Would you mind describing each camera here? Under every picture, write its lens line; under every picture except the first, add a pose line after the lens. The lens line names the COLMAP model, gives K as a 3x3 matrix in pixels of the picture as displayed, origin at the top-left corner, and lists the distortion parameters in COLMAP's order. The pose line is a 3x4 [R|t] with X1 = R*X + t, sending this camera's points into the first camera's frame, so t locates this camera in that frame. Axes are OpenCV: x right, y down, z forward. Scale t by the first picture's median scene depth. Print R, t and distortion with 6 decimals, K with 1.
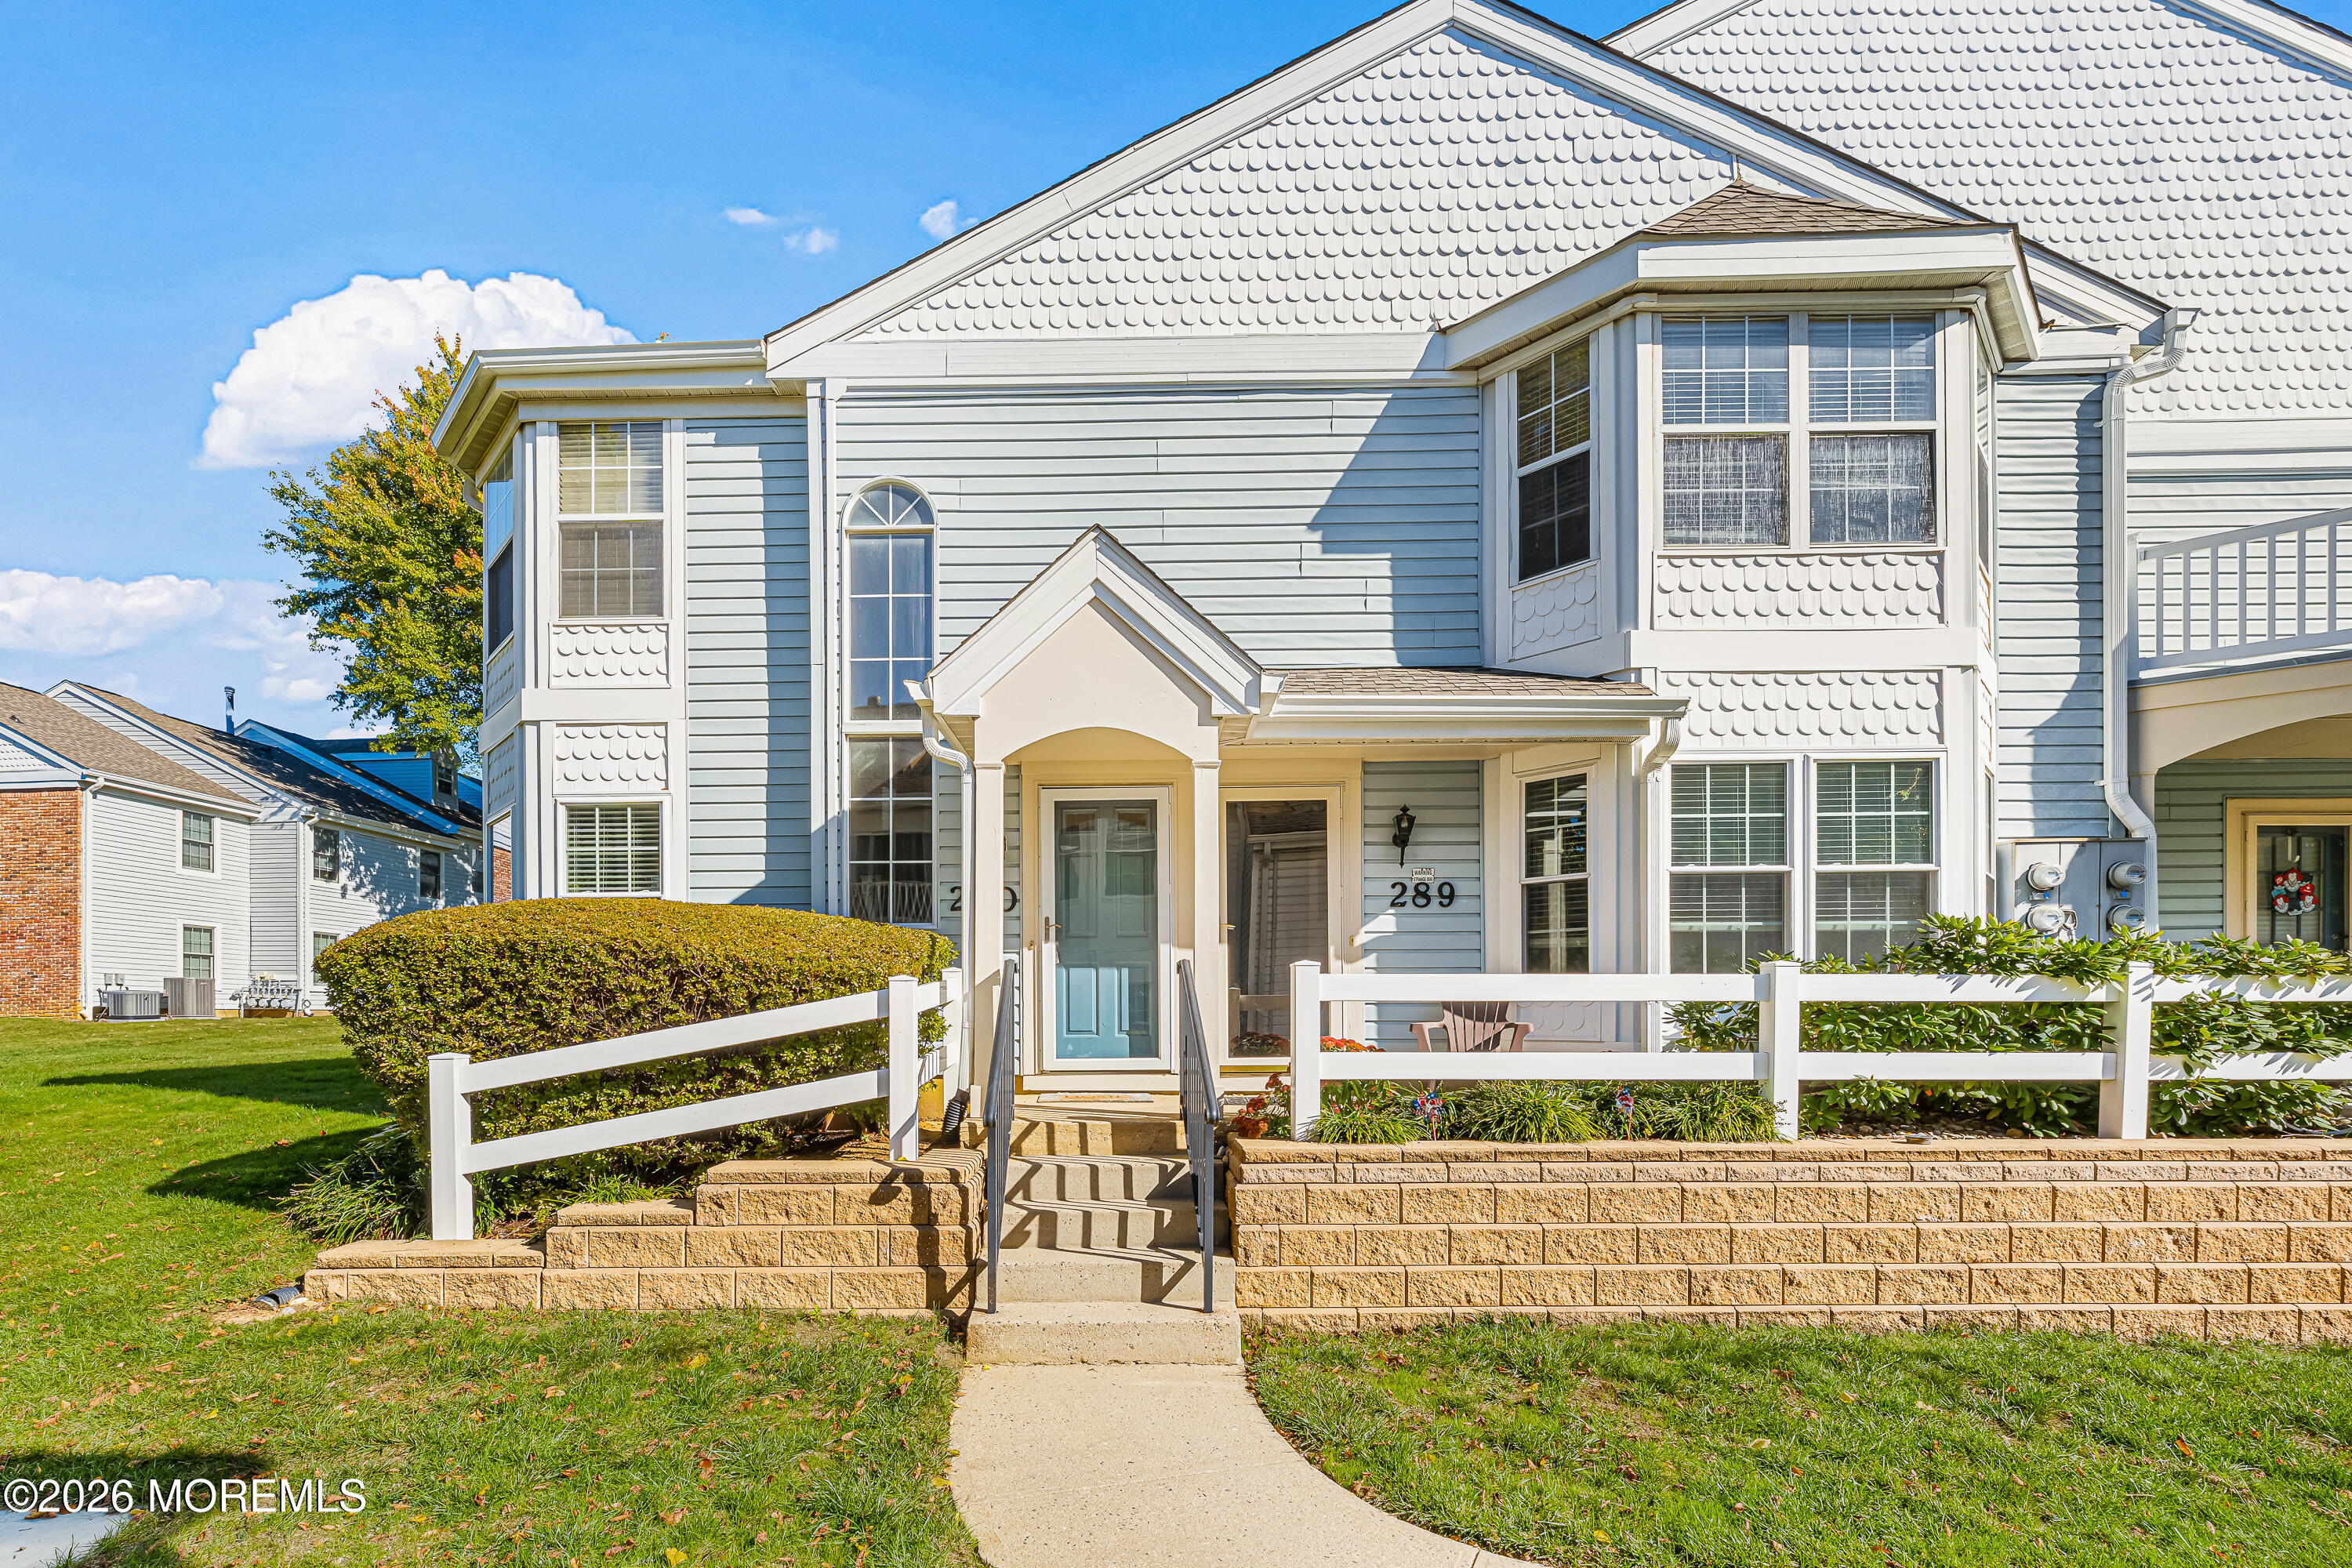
lens RADIAL K [[1037.1, 0, 1171.5], [0, 1037.1, 1020.0], [0, 0, 1]] dist [0.000780, -0.000850]
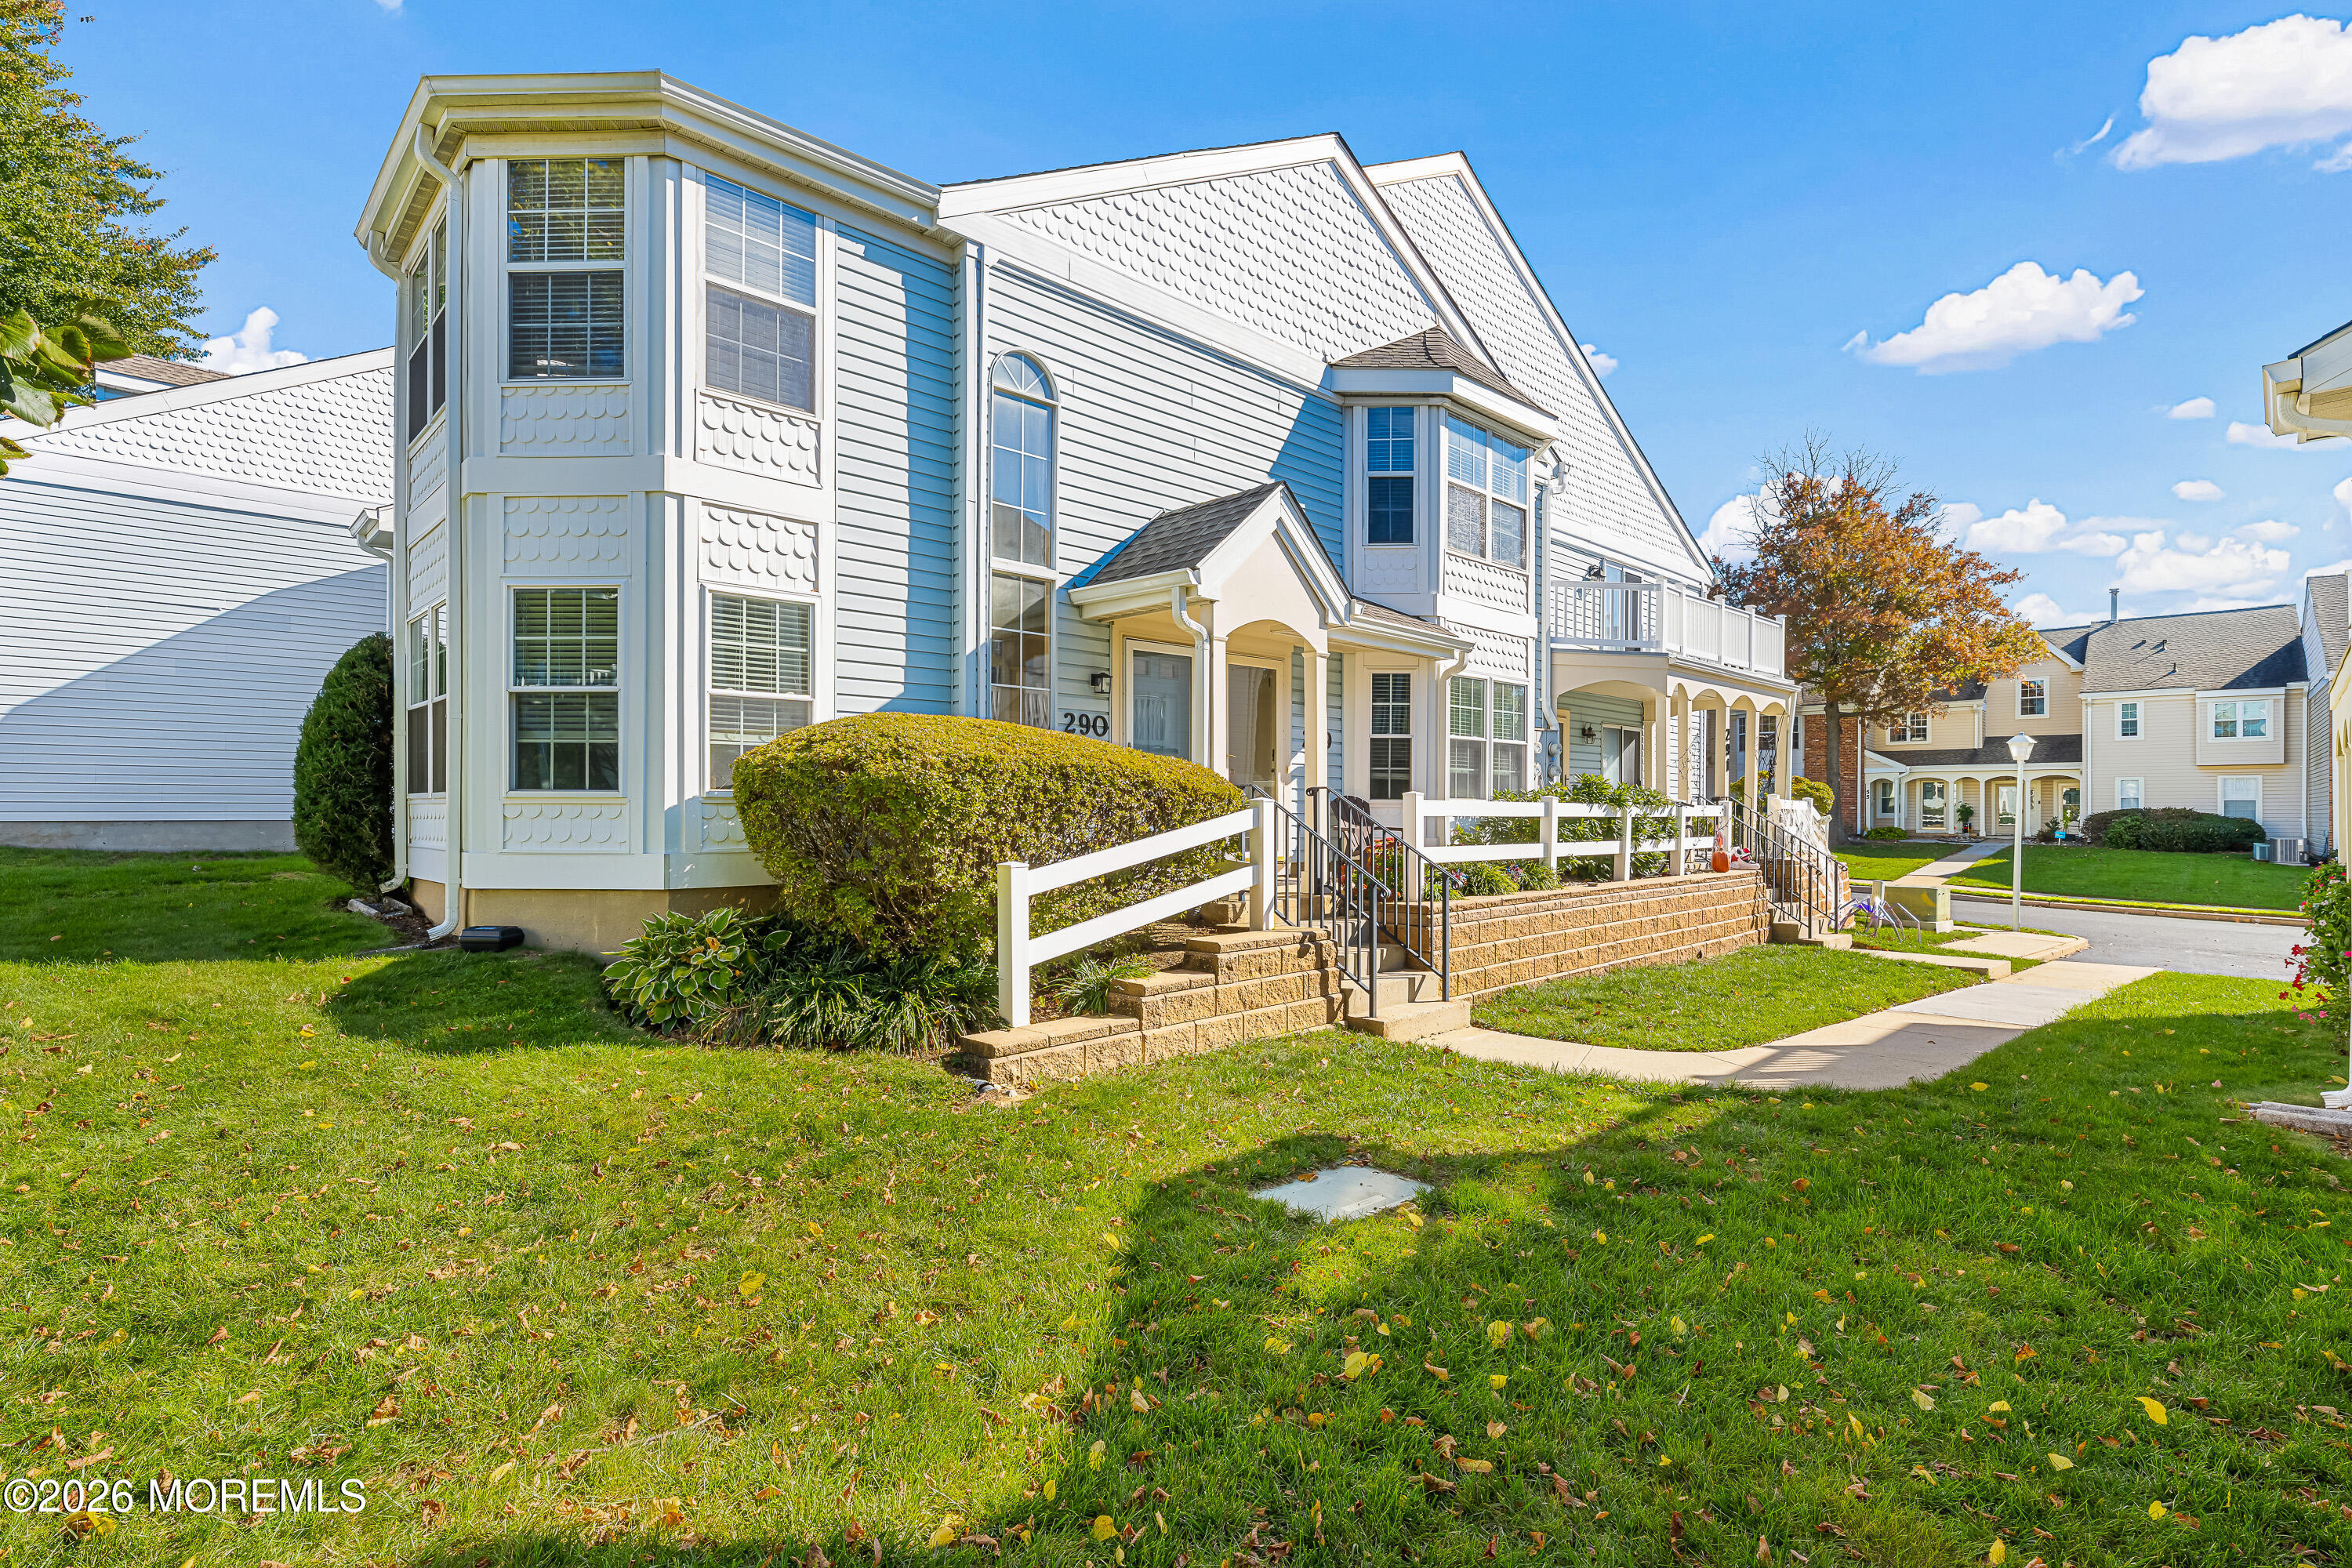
lens RADIAL K [[1164.6, 0, 1178.1], [0, 1164.6, 801.7], [0, 0, 1]] dist [0.001608, 0.000213]
pose [[0.693375, 0.009555, 0.720513, -1.238169], [-0.005960, 0.999954, -0.007525, -0.021440], [-0.720552, 0.000923, 0.693400, -0.008295]]
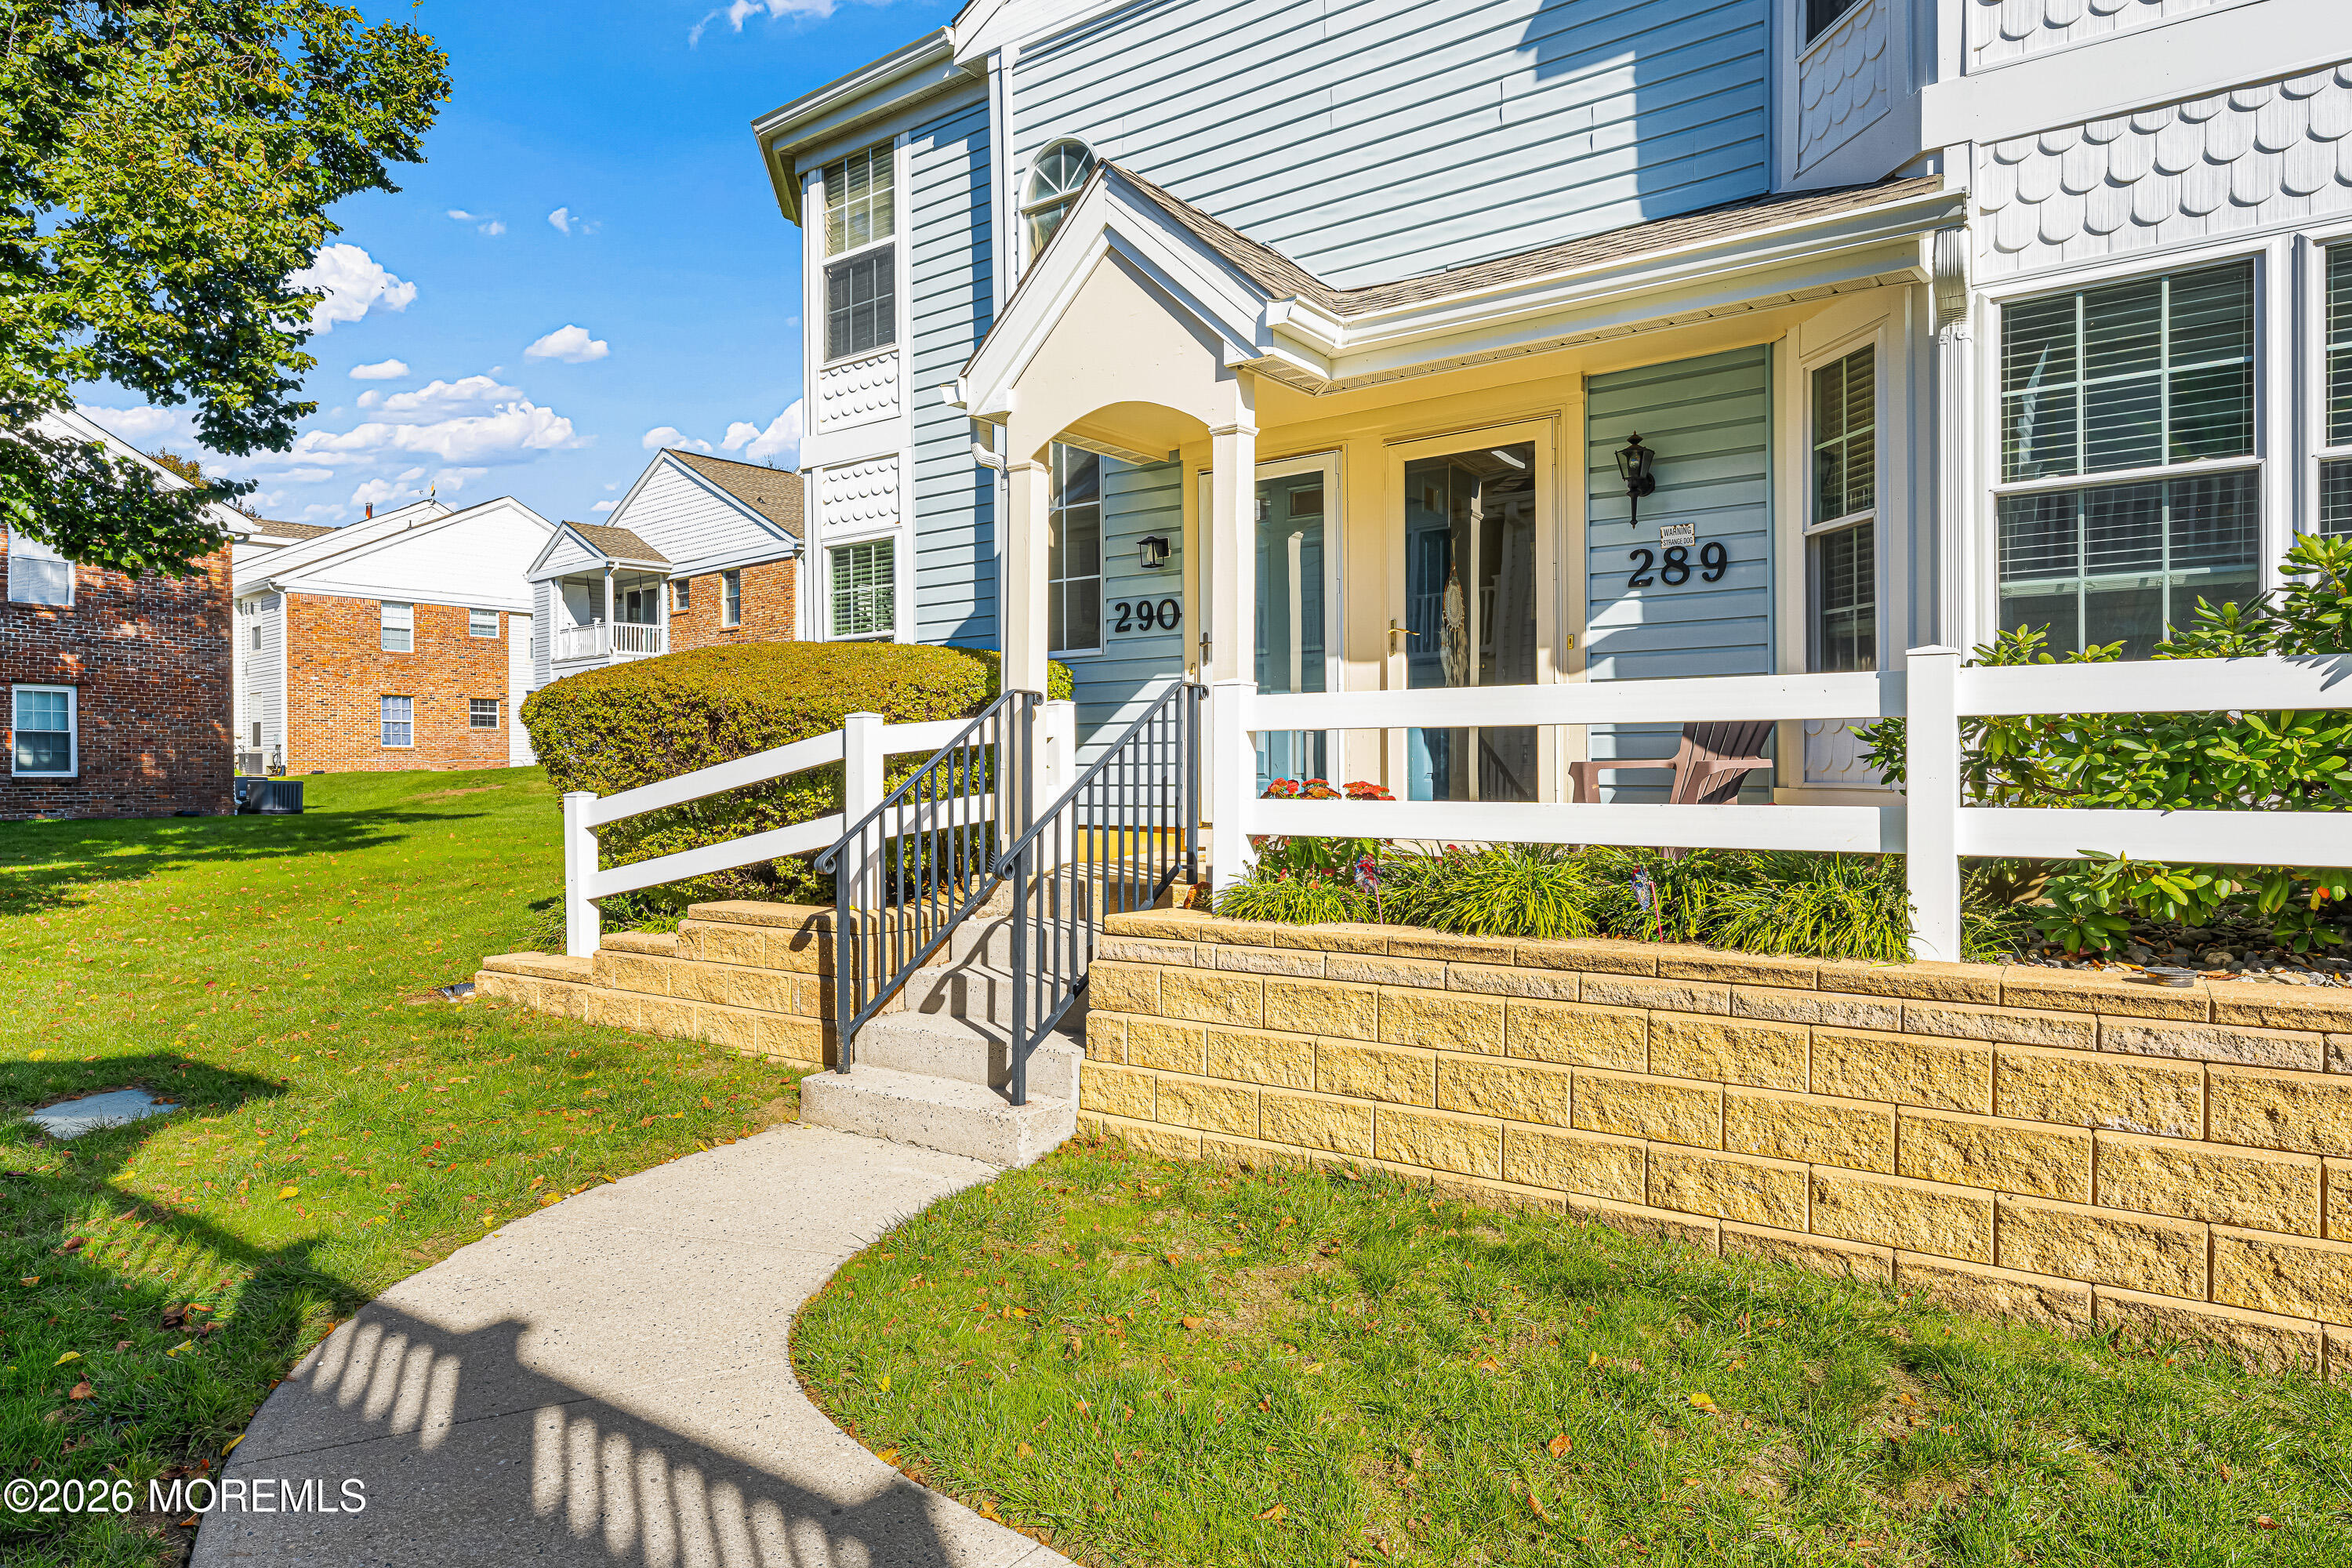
lens RADIAL K [[1386.8, 0, 1176.0], [0, 1386.8, 784.0], [0, 0, 1]] dist [0.000855, -0.000247]
pose [[0.816695, 0.003552, -0.577059, 0.554019], [0.004485, 0.999912, 0.012503, 0.005976], [0.577052, -0.012799, 0.816607, 0.112919]]
